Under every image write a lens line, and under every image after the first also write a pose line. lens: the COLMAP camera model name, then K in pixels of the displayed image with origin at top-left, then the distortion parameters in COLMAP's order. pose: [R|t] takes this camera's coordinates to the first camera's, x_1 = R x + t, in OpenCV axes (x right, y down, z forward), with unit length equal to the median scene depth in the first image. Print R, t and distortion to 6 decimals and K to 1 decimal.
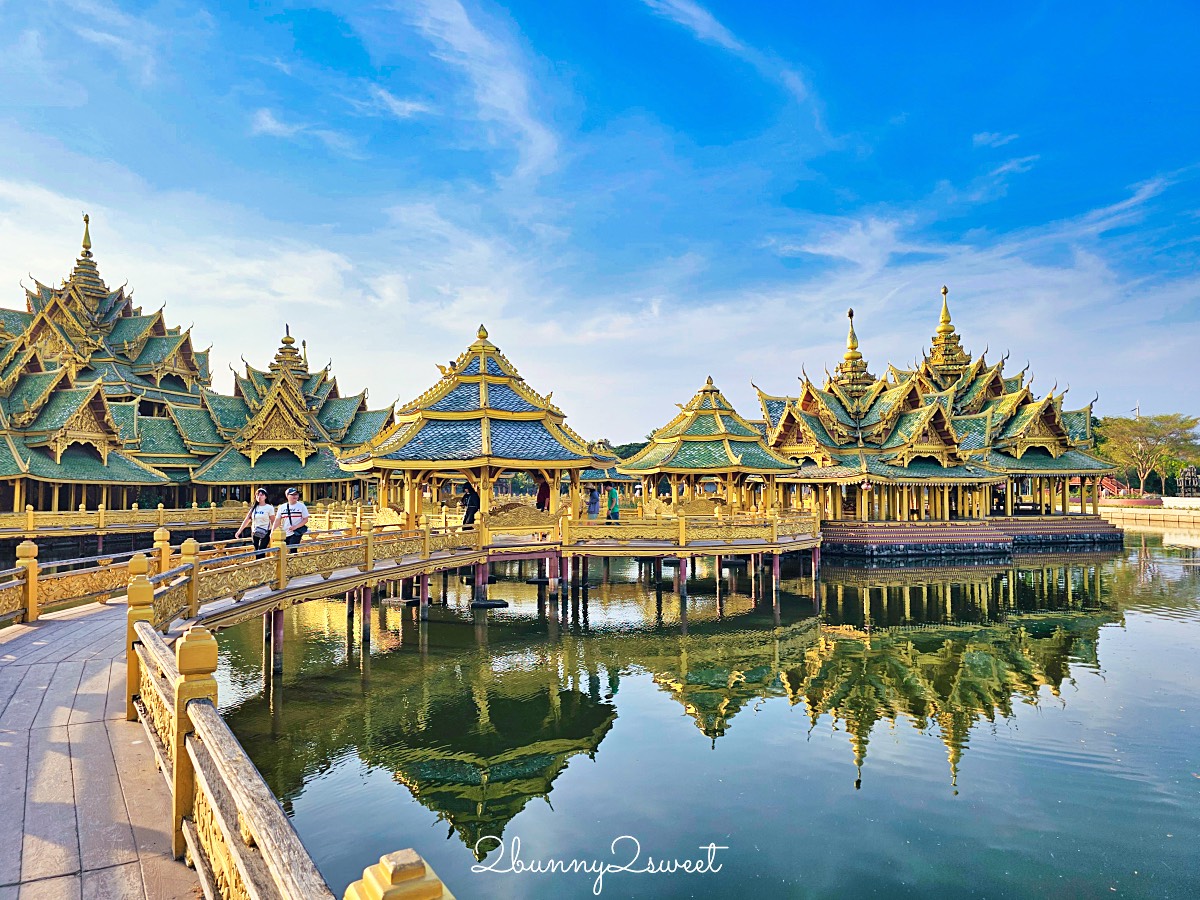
lens RADIAL K [[856.4, 0, 600.0], [0, 856.4, 450.0], [0, 0, 1]] dist [0.041956, -0.002937]
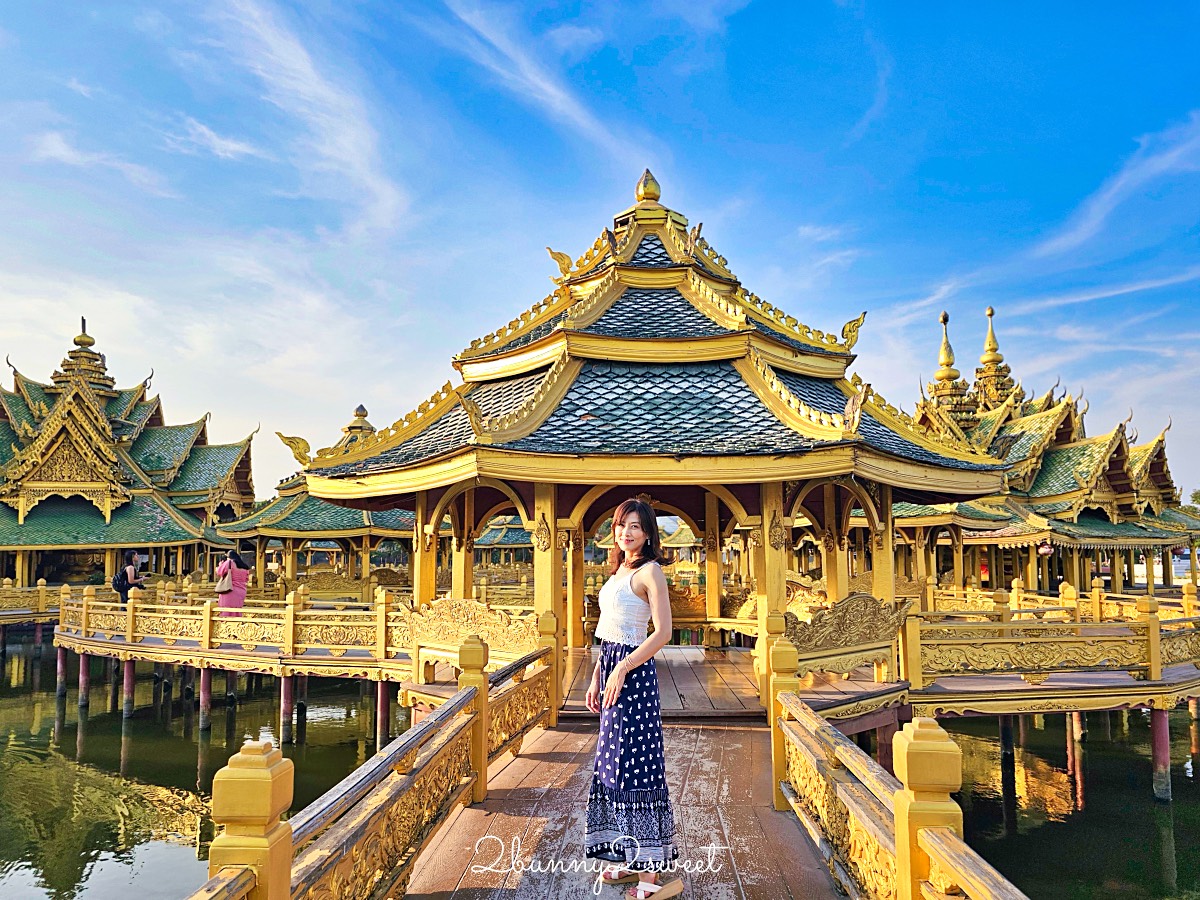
lens RADIAL K [[821.3, 0, 618.3], [0, 821.3, 513.5], [0, 0, 1]] dist [0.090043, -0.104404]
pose [[0.972998, 0.010269, 0.230586, -0.105842], [-0.008074, 0.999913, -0.010462, 0.014303], [-0.230673, 0.008317, 0.972996, 0.269768]]
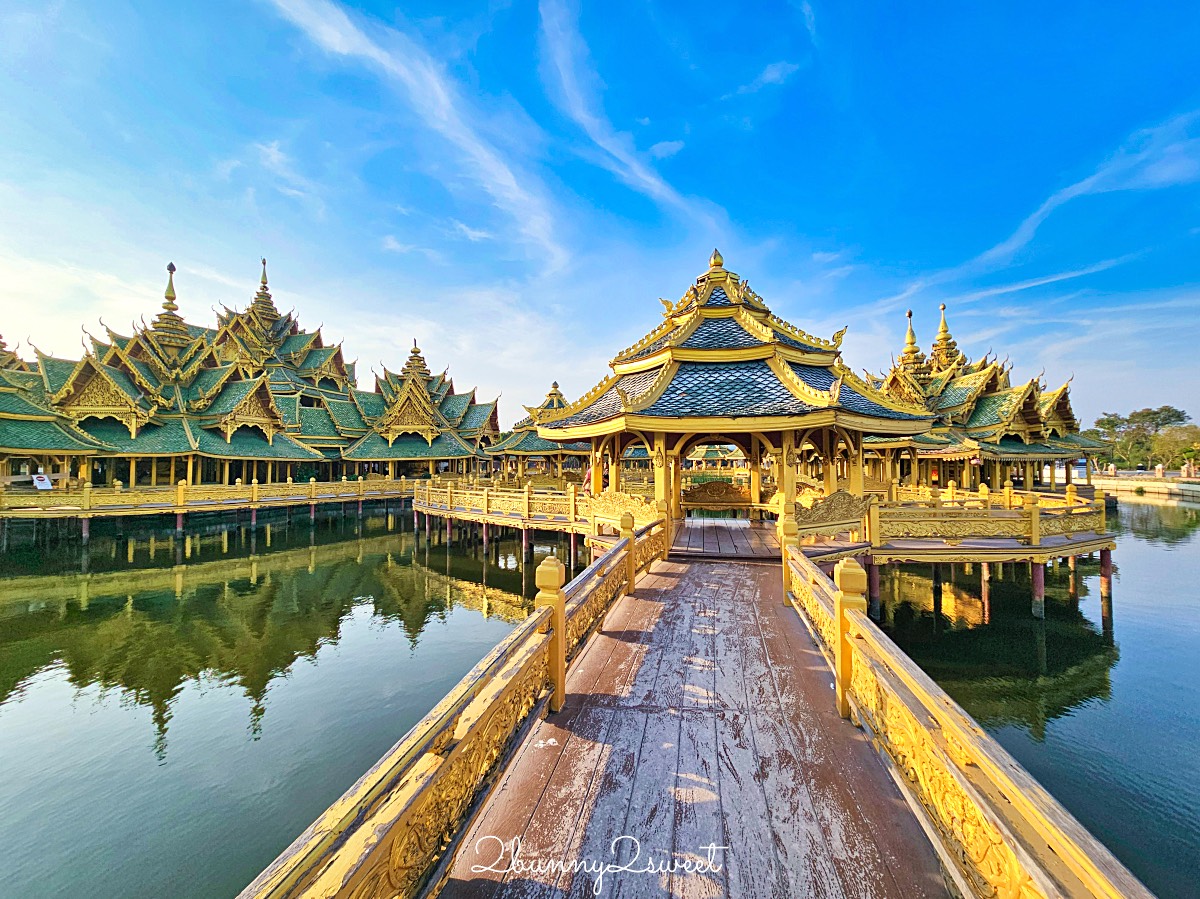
lens RADIAL K [[491.8, 0, 600.0], [0, 491.8, 449.5], [0, 0, 1]] dist [-0.000963, -0.000034]
pose [[0.999439, -0.000403, 0.033479, -0.110937], [-0.000183, 0.999847, 0.017502, 0.010275], [-0.033481, -0.017498, 0.999286, 0.249696]]
